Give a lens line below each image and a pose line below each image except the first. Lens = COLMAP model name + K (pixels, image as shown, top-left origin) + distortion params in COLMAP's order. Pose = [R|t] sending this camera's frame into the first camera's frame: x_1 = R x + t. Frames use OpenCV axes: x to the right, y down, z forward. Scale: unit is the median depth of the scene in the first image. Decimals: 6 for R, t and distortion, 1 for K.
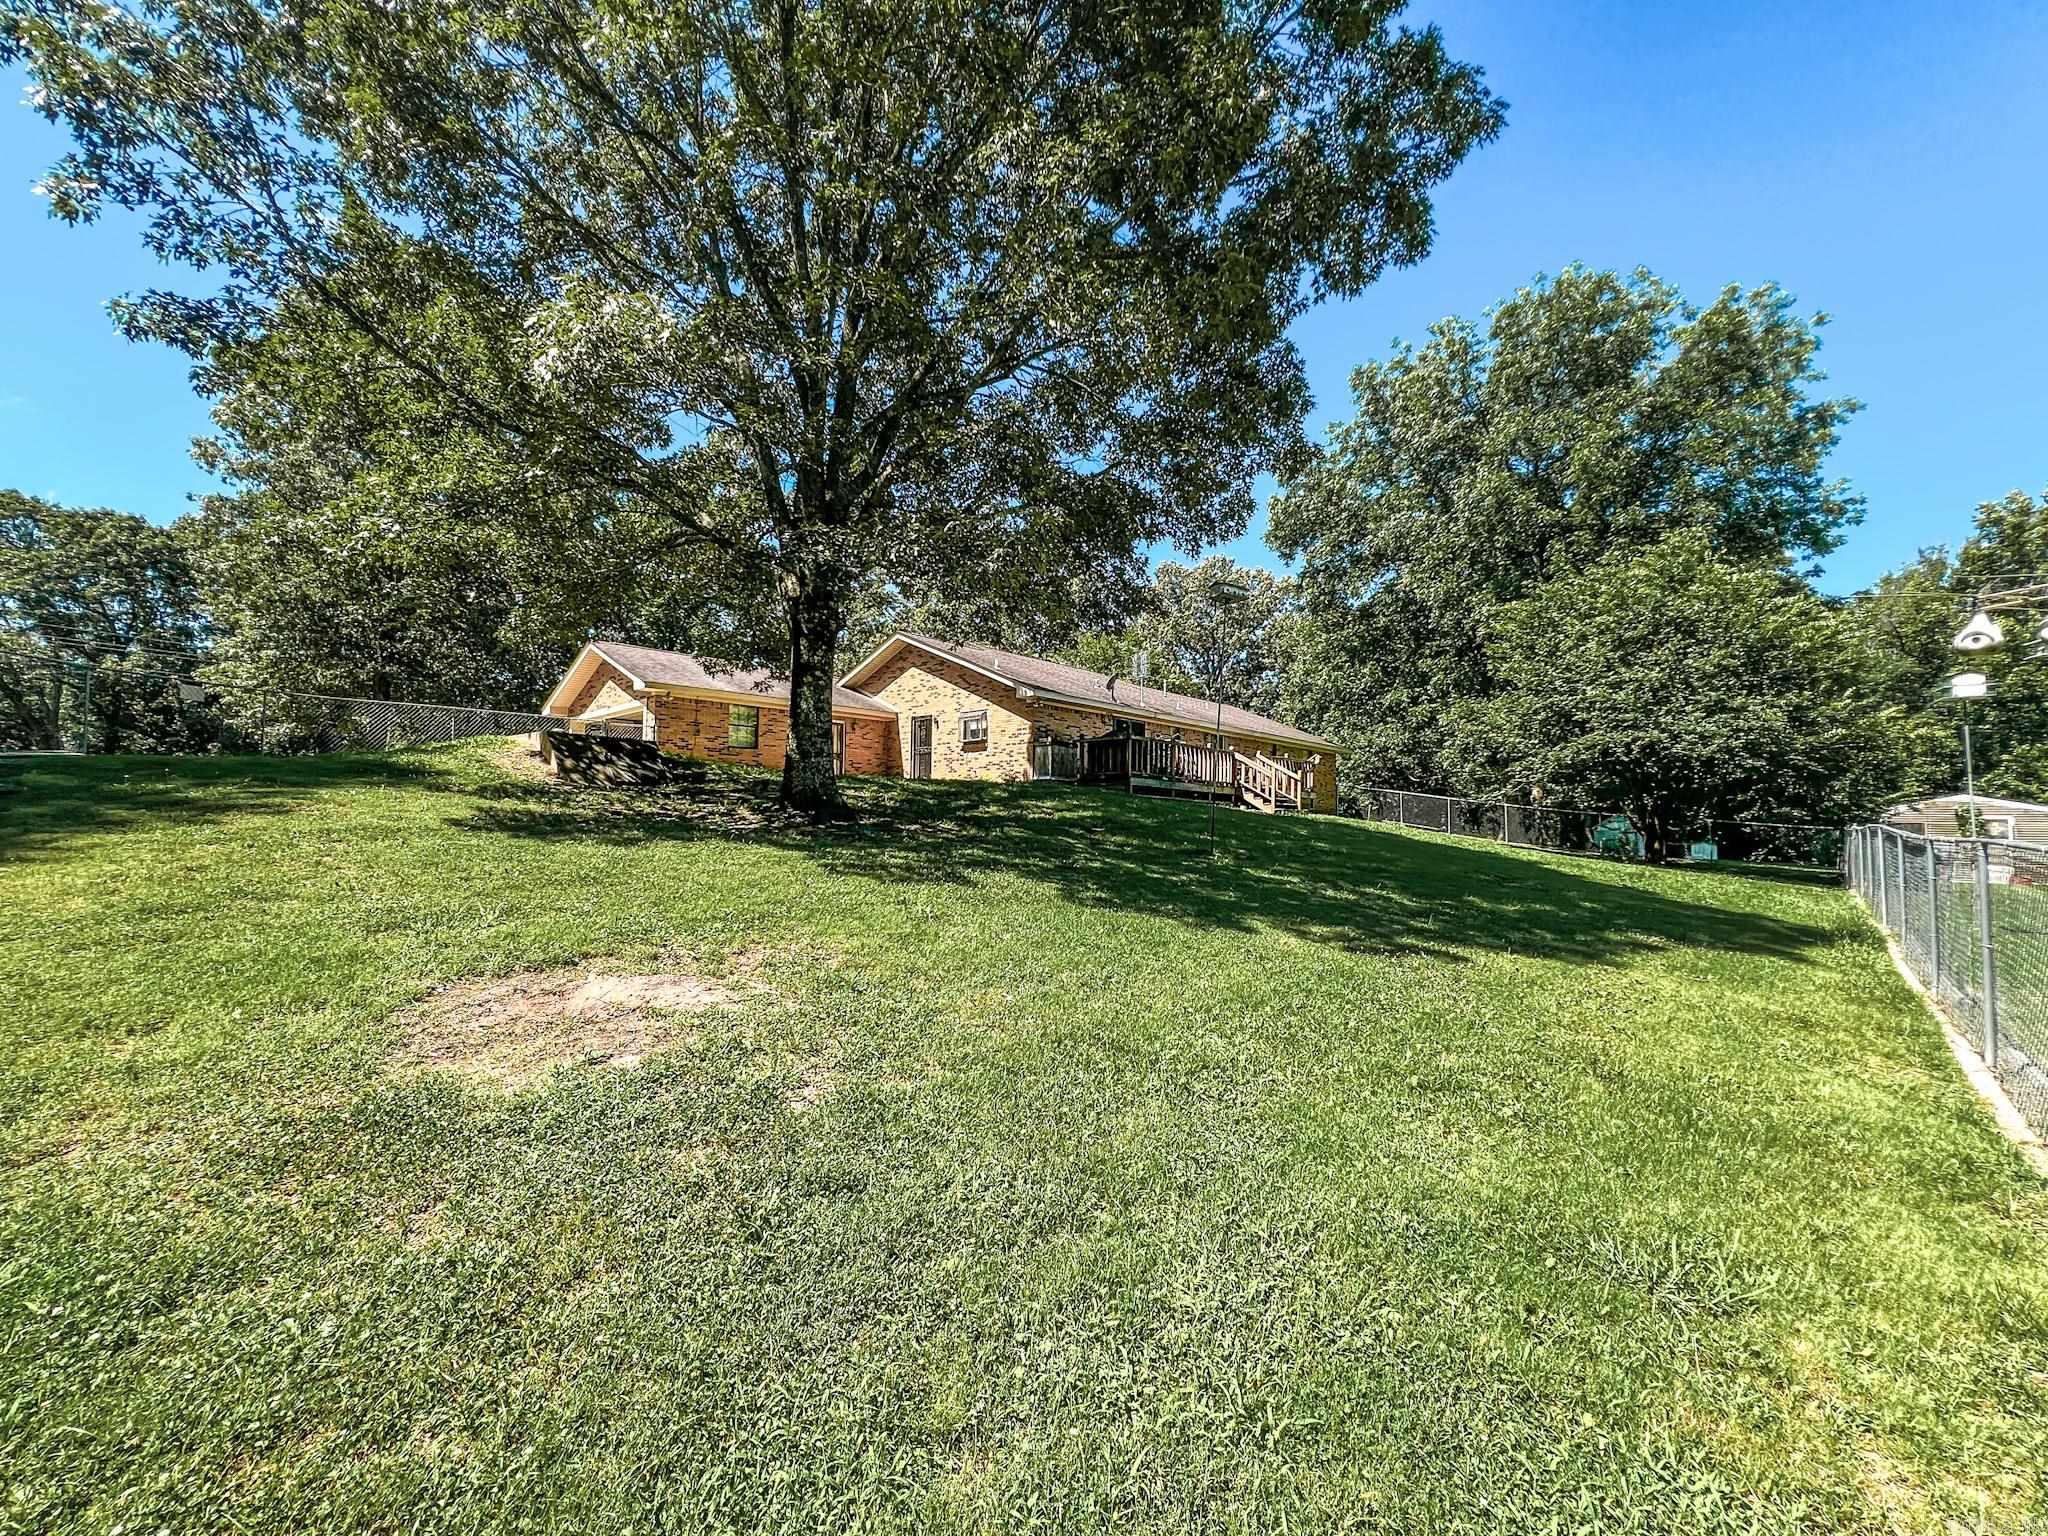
lens RADIAL K [[828.4, 0, 1029.8], [0, 828.4, 761.9], [0, 0, 1]] dist [0.001100, 0.000072]
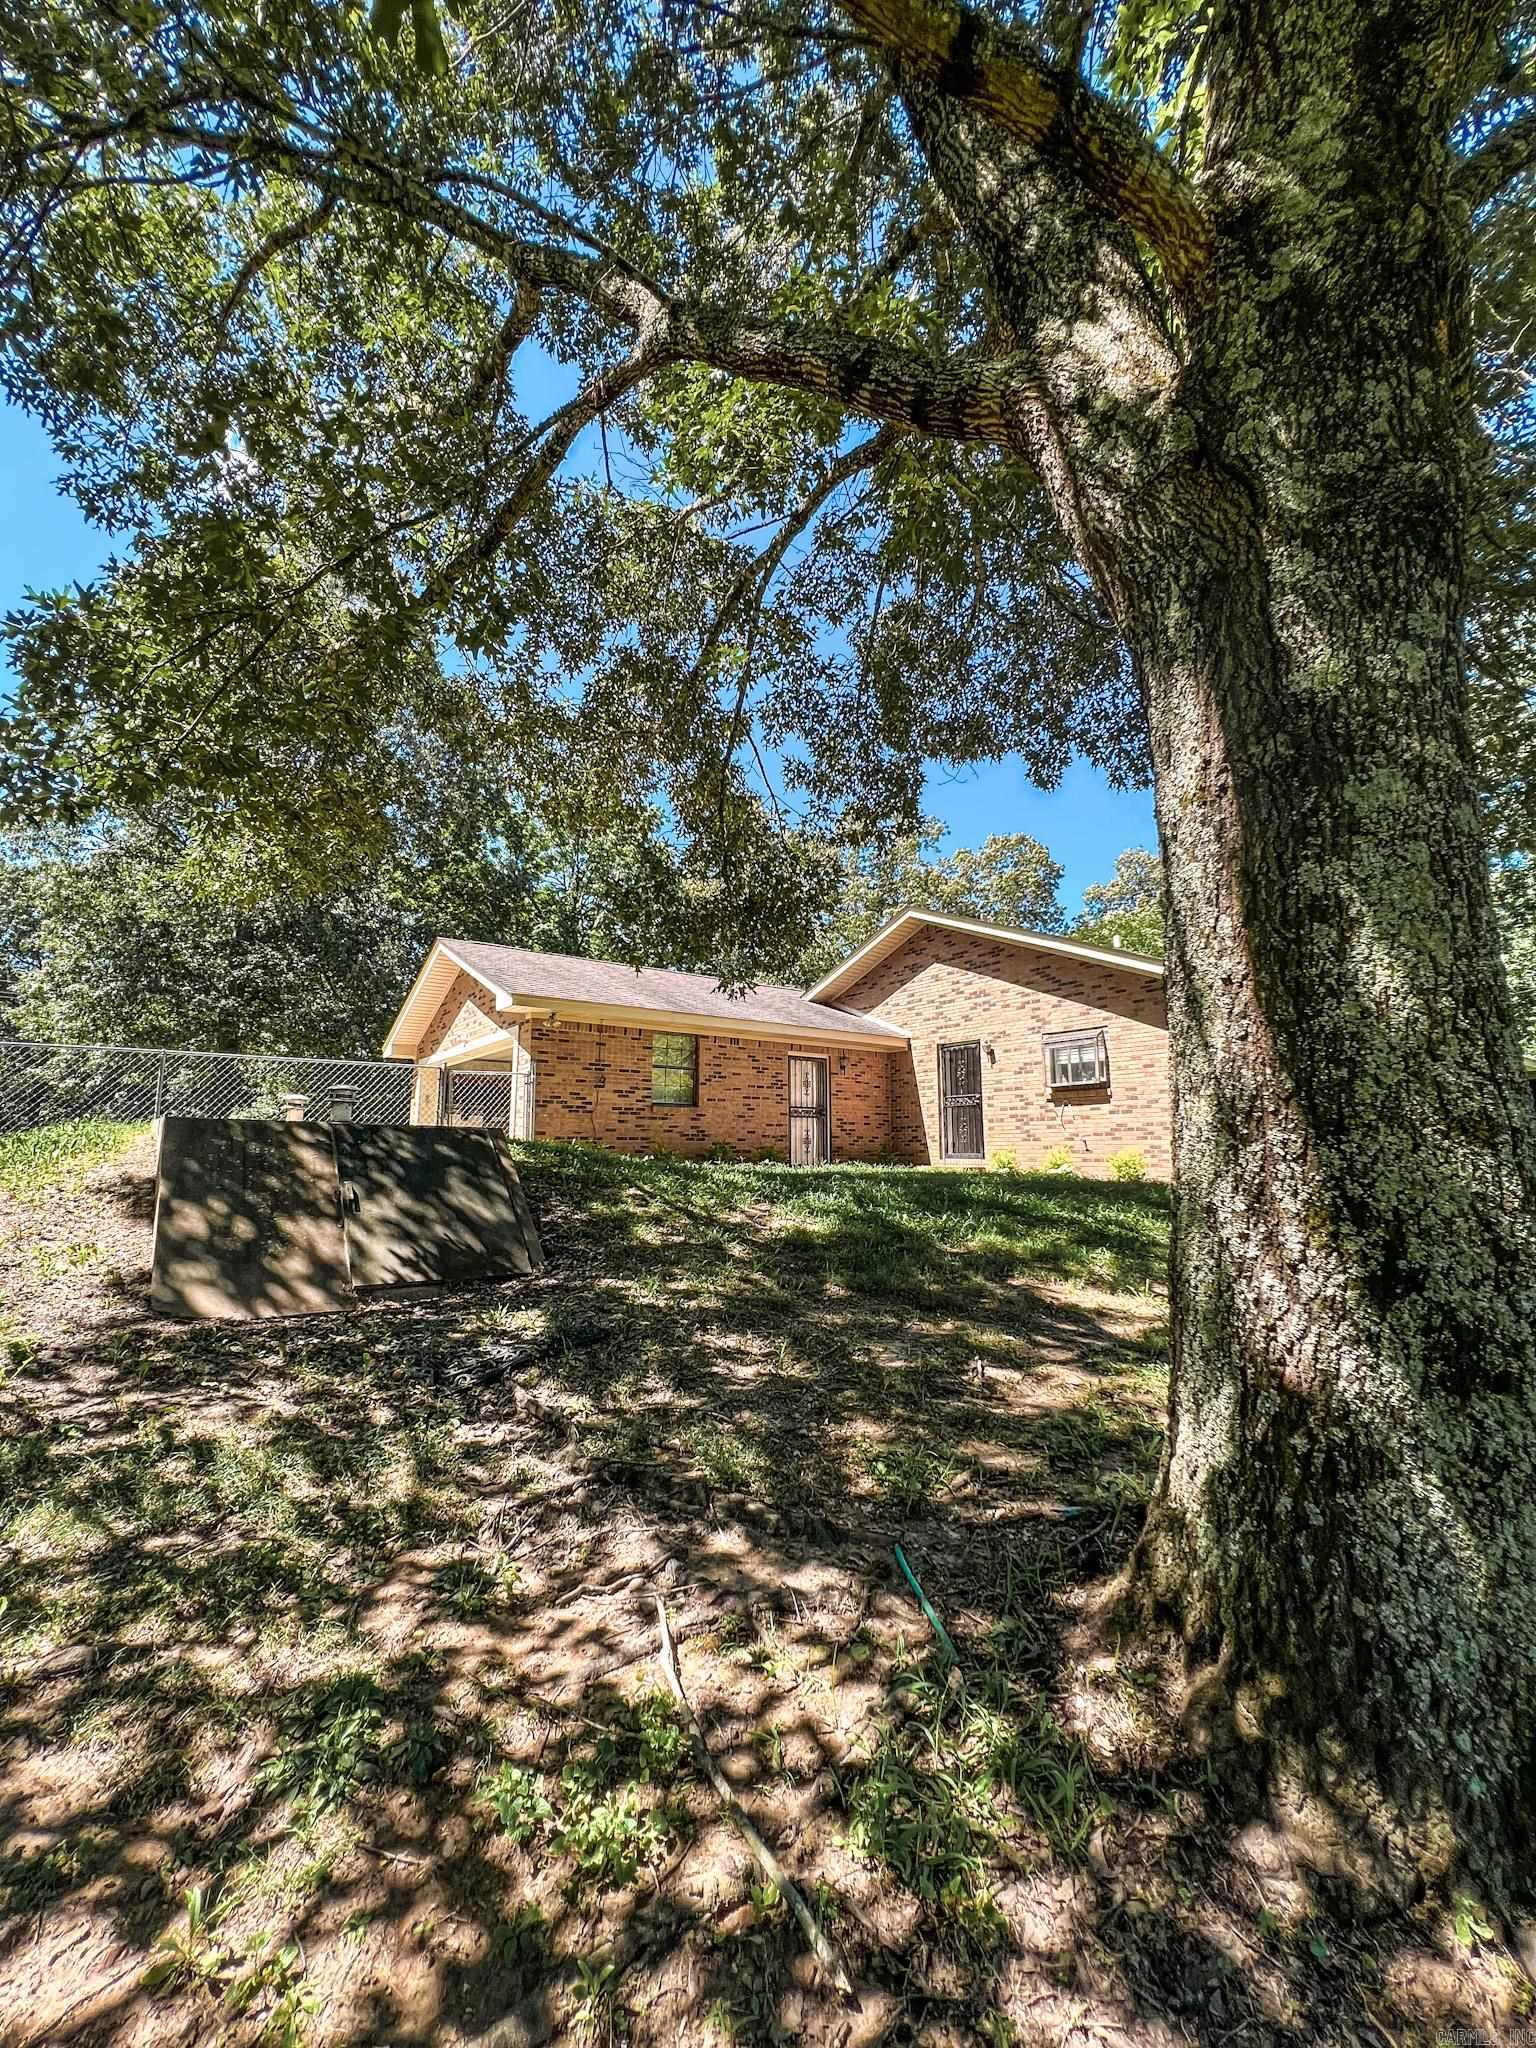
lens RADIAL K [[814.0, 0, 766.5], [0, 814.0, 1031.5], [0, 0, 1]] dist [0.000108, 0.000151]
pose [[0.984399, -0.031679, -0.173073, -0.175333], [0.018695, 0.996922, -0.076141, -0.022995], [0.174952, 0.071718, 0.981961, 0.429253]]
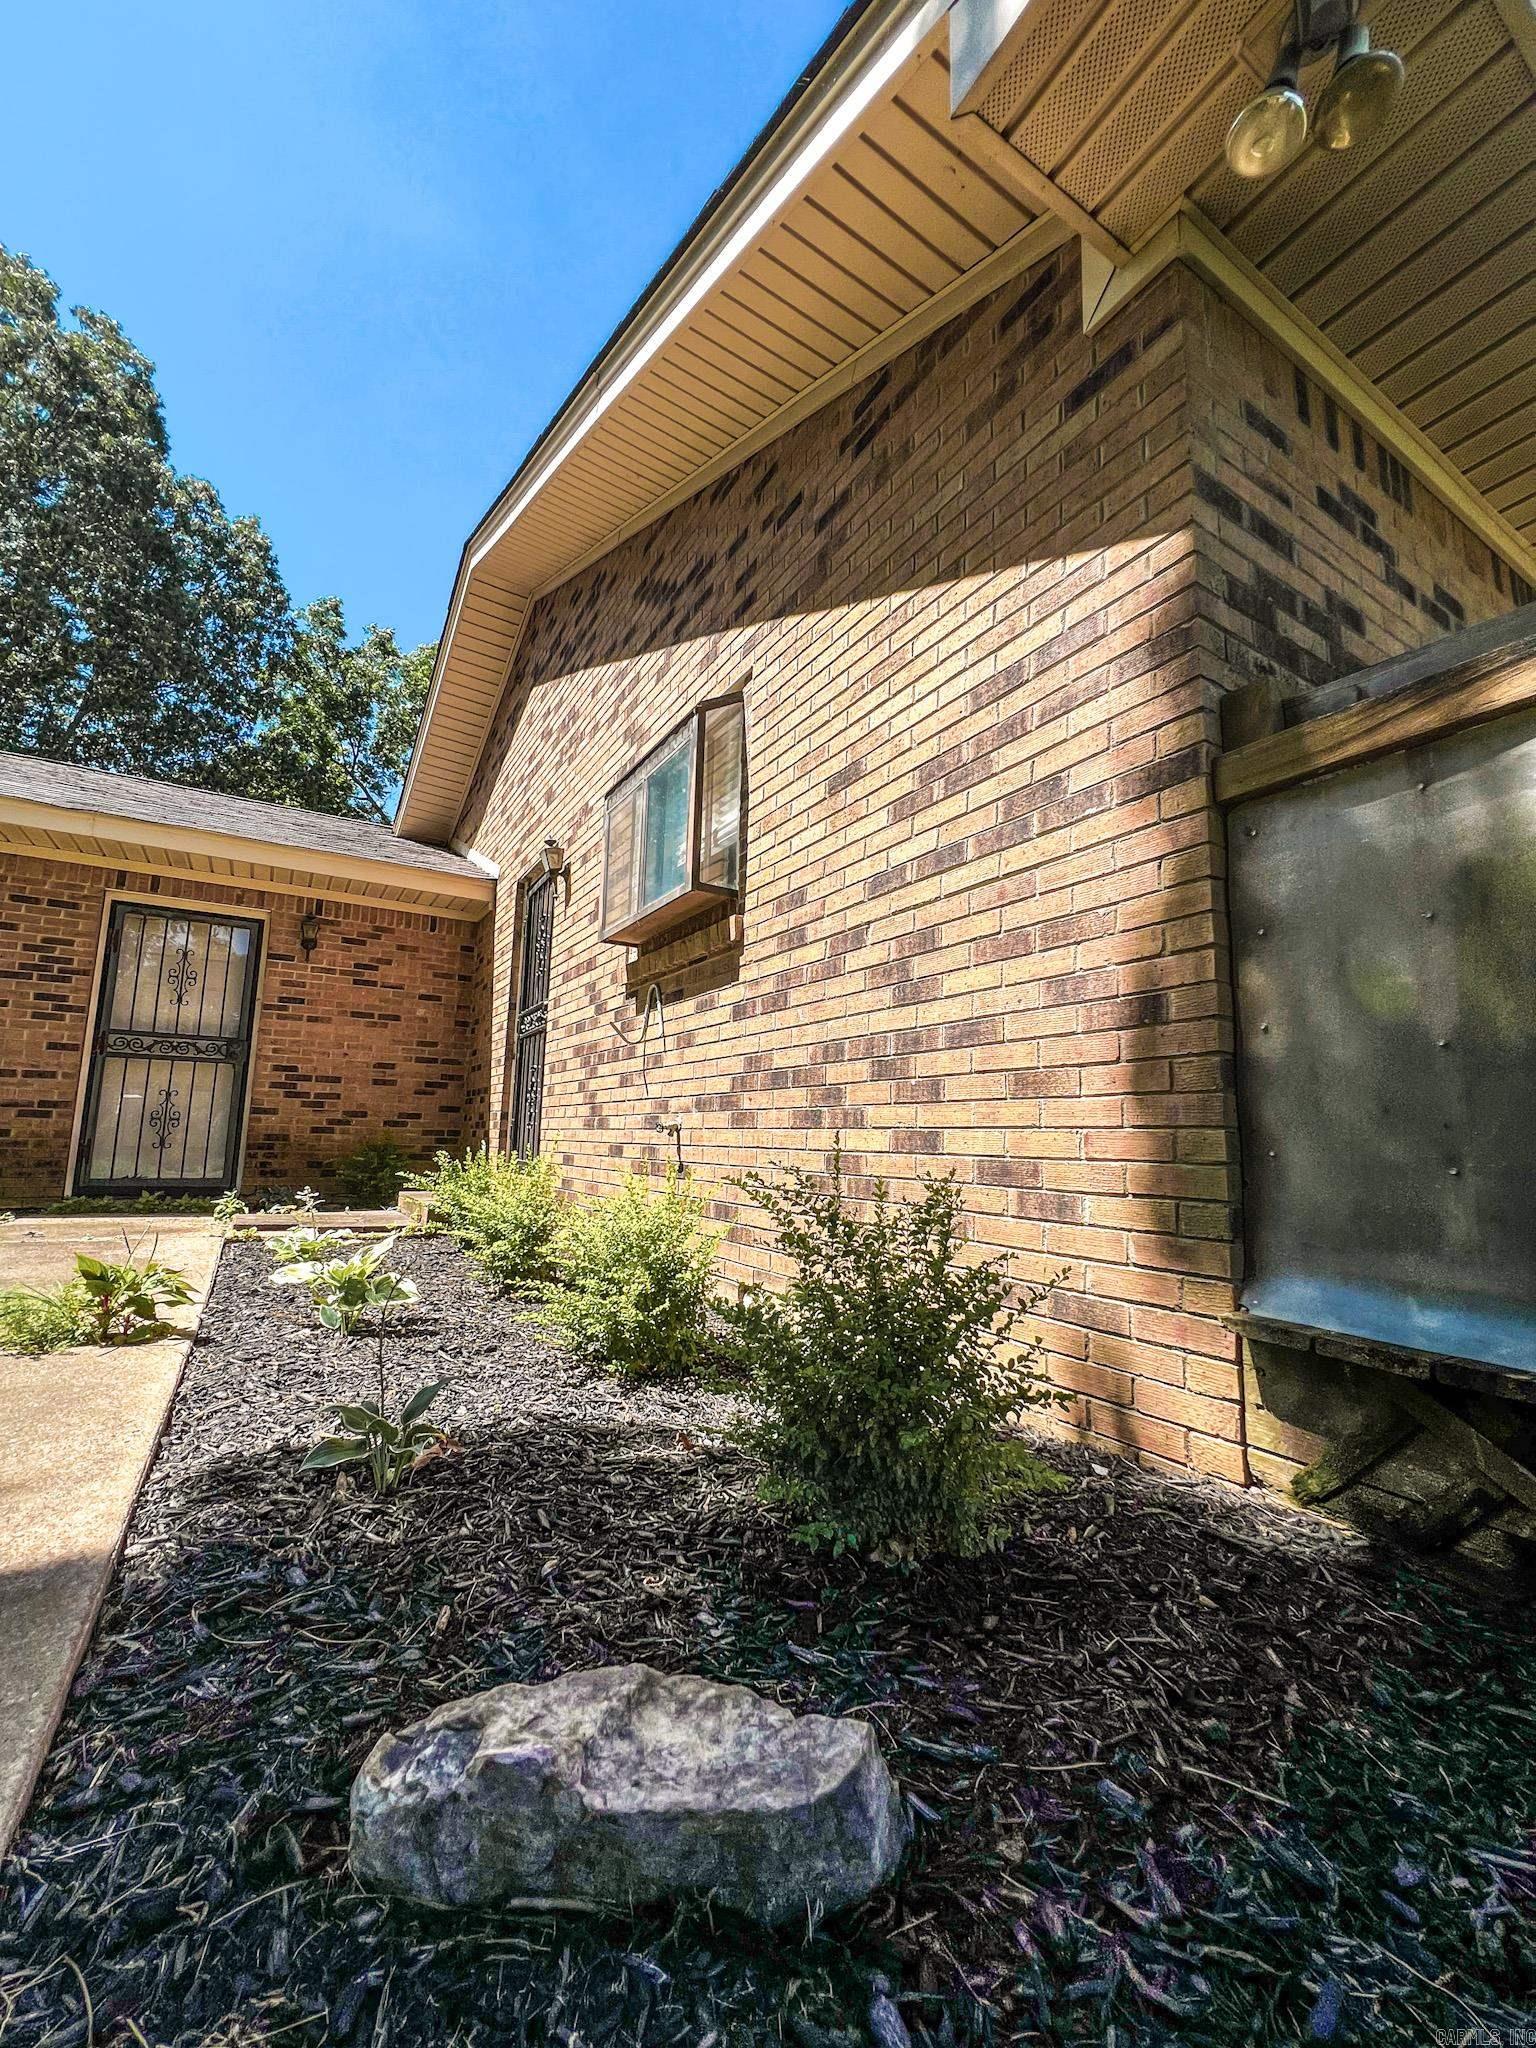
lens RADIAL K [[828.4, 0, 771.3], [0, 828.4, 1029.9], [0, 0, 1]] dist [0.001100, 0.000072]
pose [[0.967584, -0.010035, -0.252351, -0.013884], [-0.011378, 0.996464, -0.083252, 0.005887], [0.252295, 0.083425, 0.964048, 0.856044]]
